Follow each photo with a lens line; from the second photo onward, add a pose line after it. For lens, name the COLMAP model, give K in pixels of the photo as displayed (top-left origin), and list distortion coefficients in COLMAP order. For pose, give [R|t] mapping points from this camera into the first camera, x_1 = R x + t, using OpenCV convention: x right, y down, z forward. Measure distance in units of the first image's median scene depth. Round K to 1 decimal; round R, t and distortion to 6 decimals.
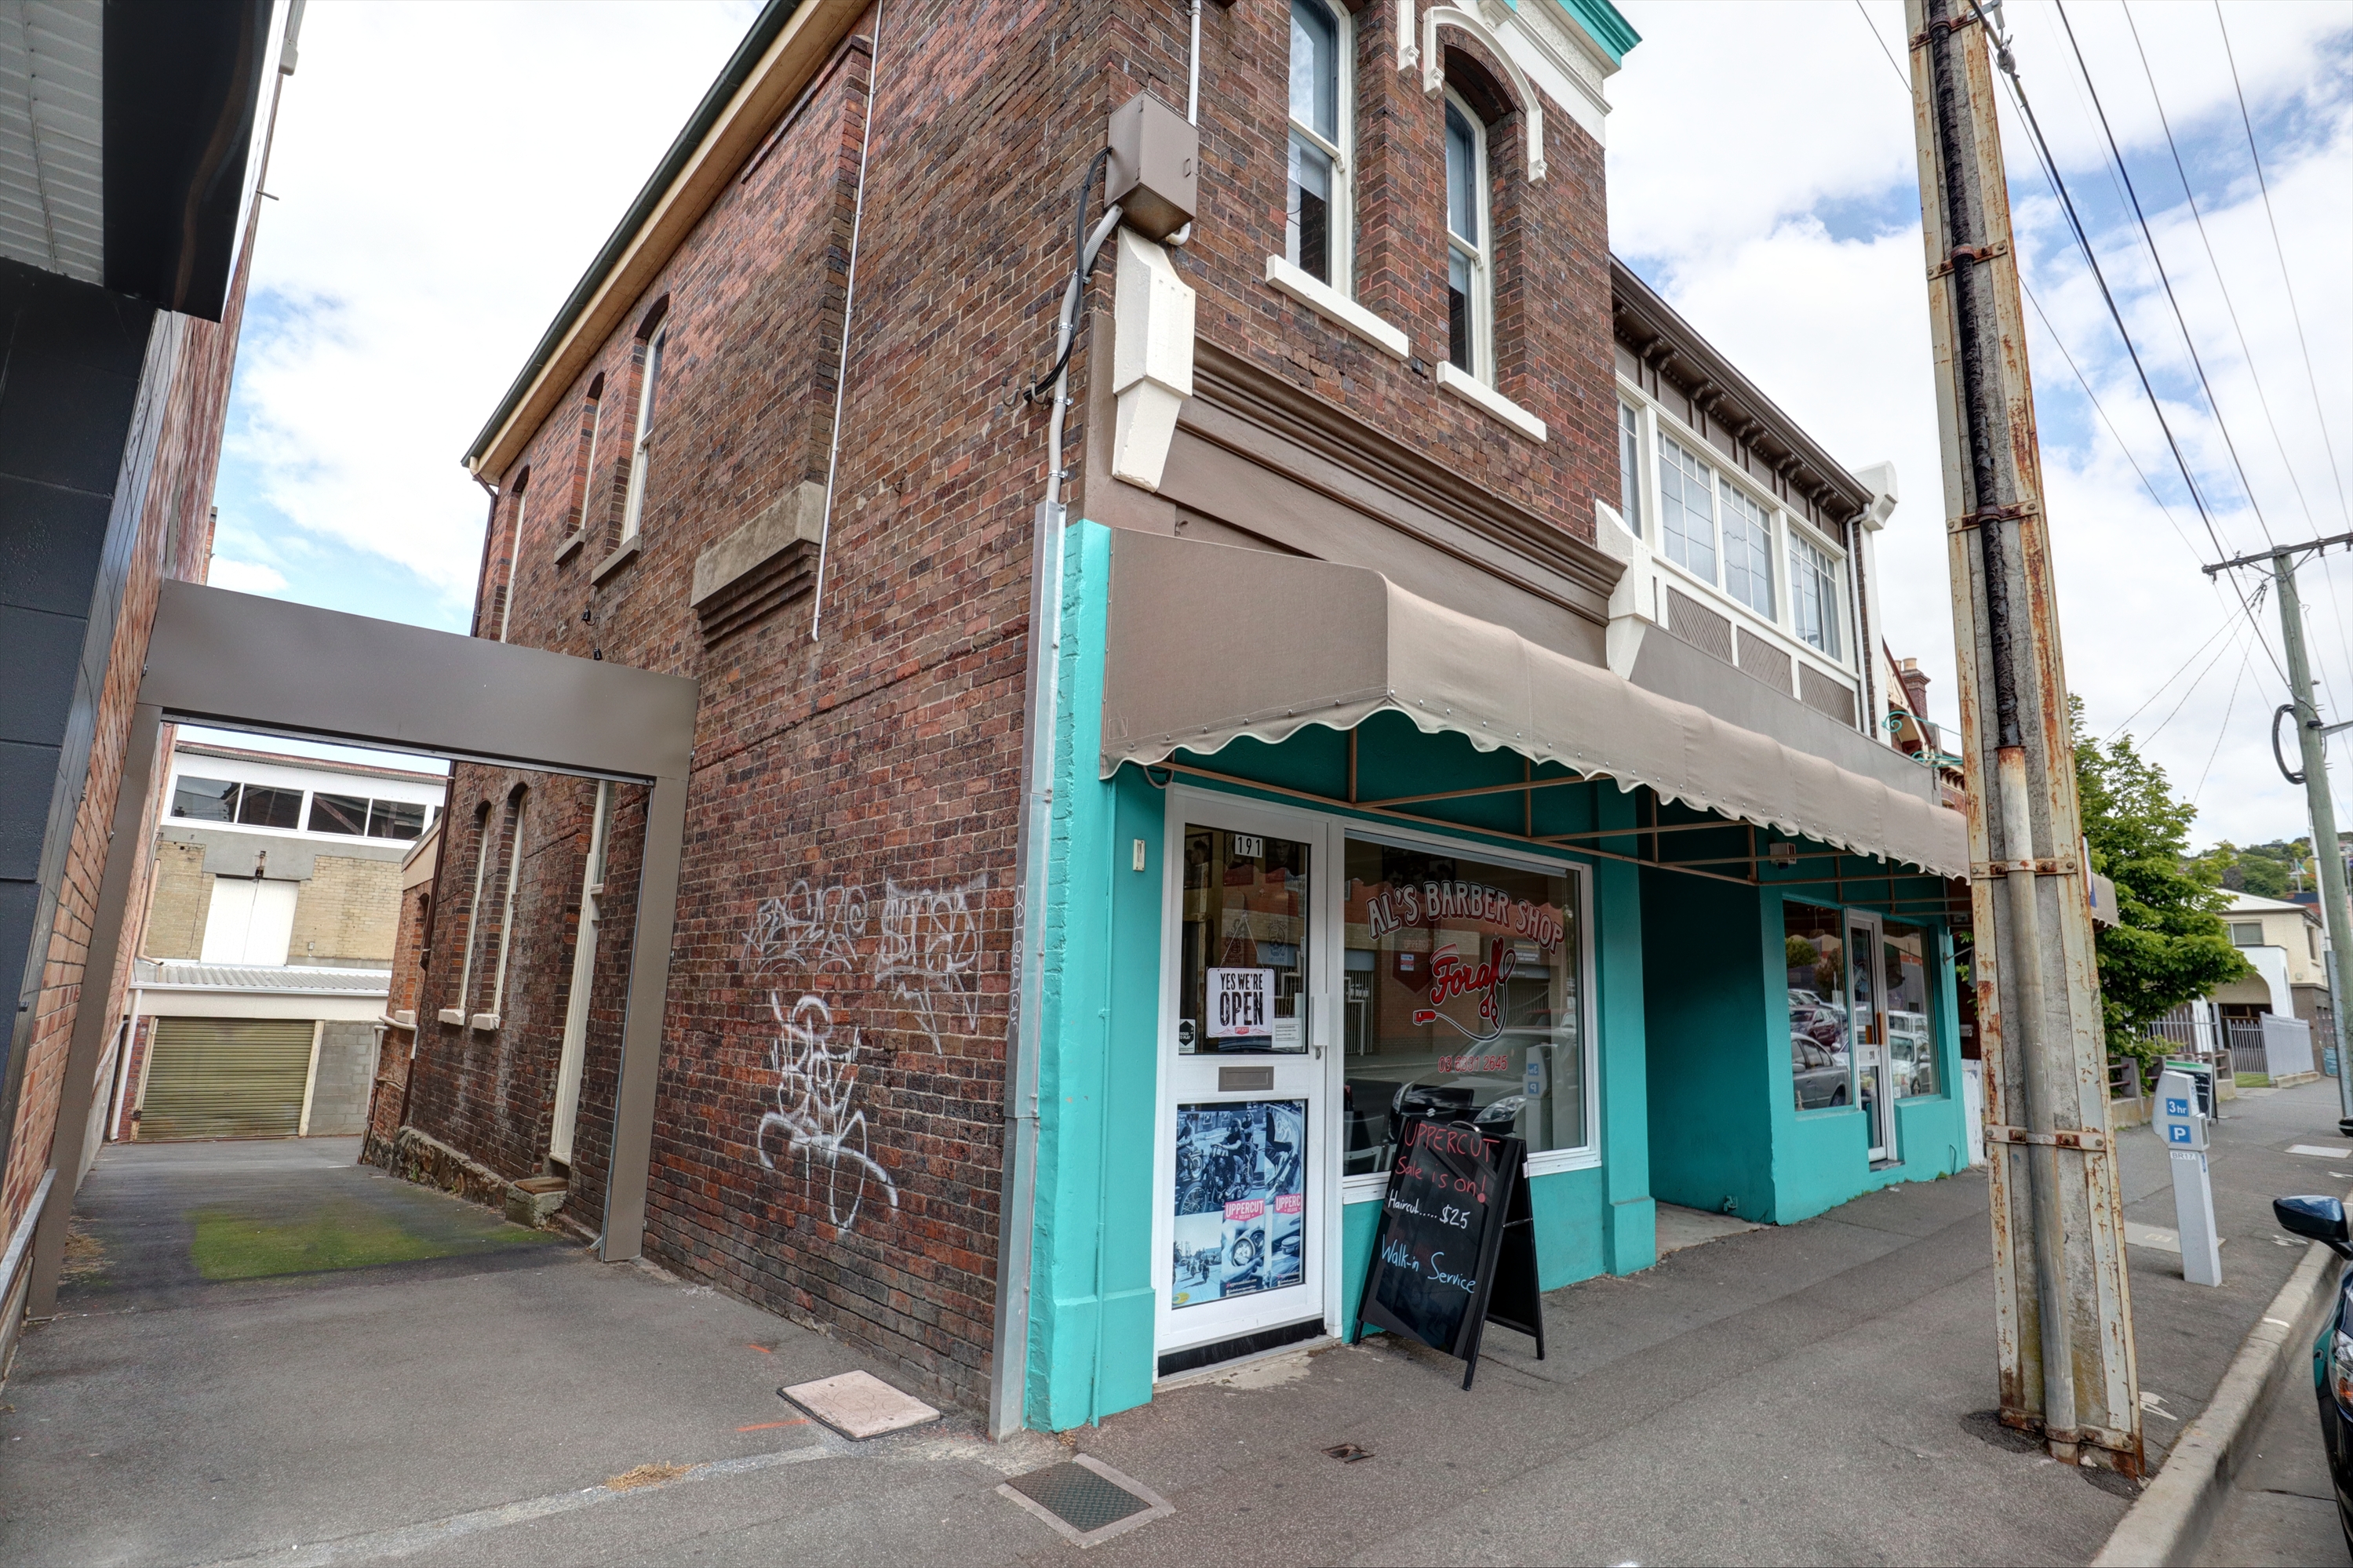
lens RADIAL K [[1170.6, 0, 1176.5], [0, 1170.6, 784.0], [0, 0, 1]] dist [-0.033486, 0.000783]
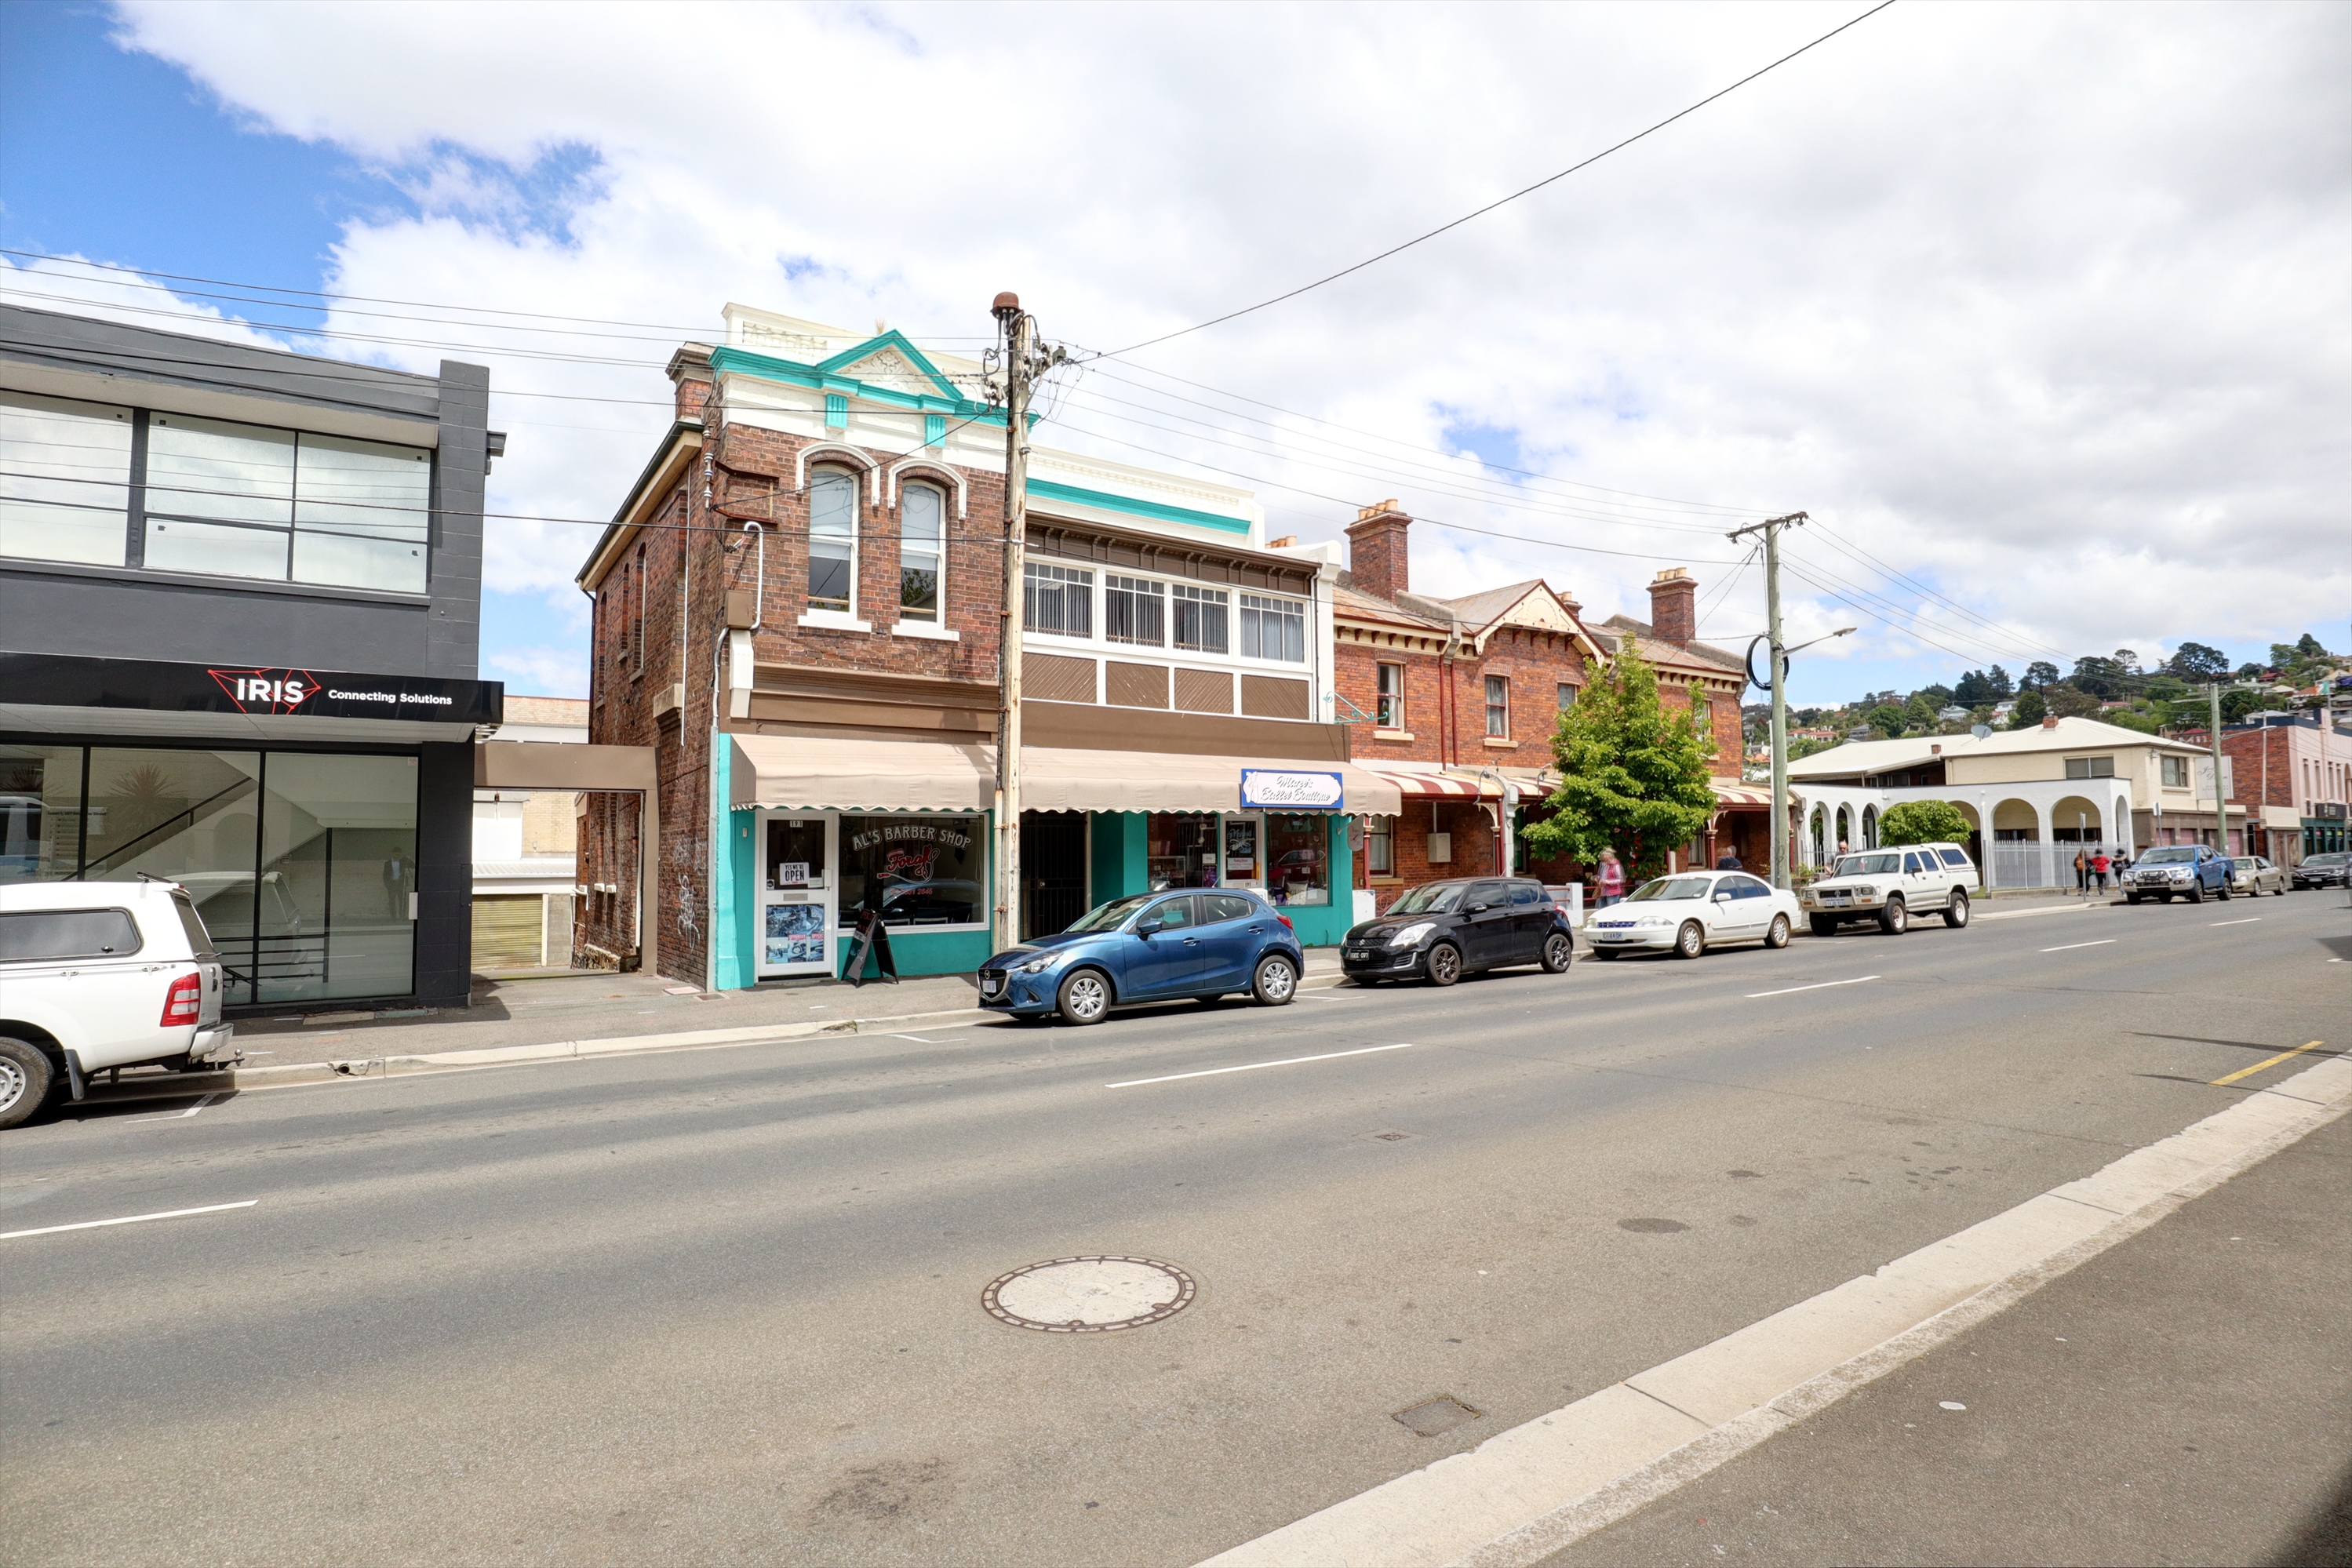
lens RADIAL K [[1170.2, 0, 1176.0], [0, 1170.2, 784.0], [0, 0, 1]] dist [-0.033486, 0.000783]
pose [[0.989275, -0.045649, -0.138748, 1.486731], [0.062734, 0.990623, 0.121369, -0.362079], [0.131907, -0.128771, 0.982862, -1.882671]]
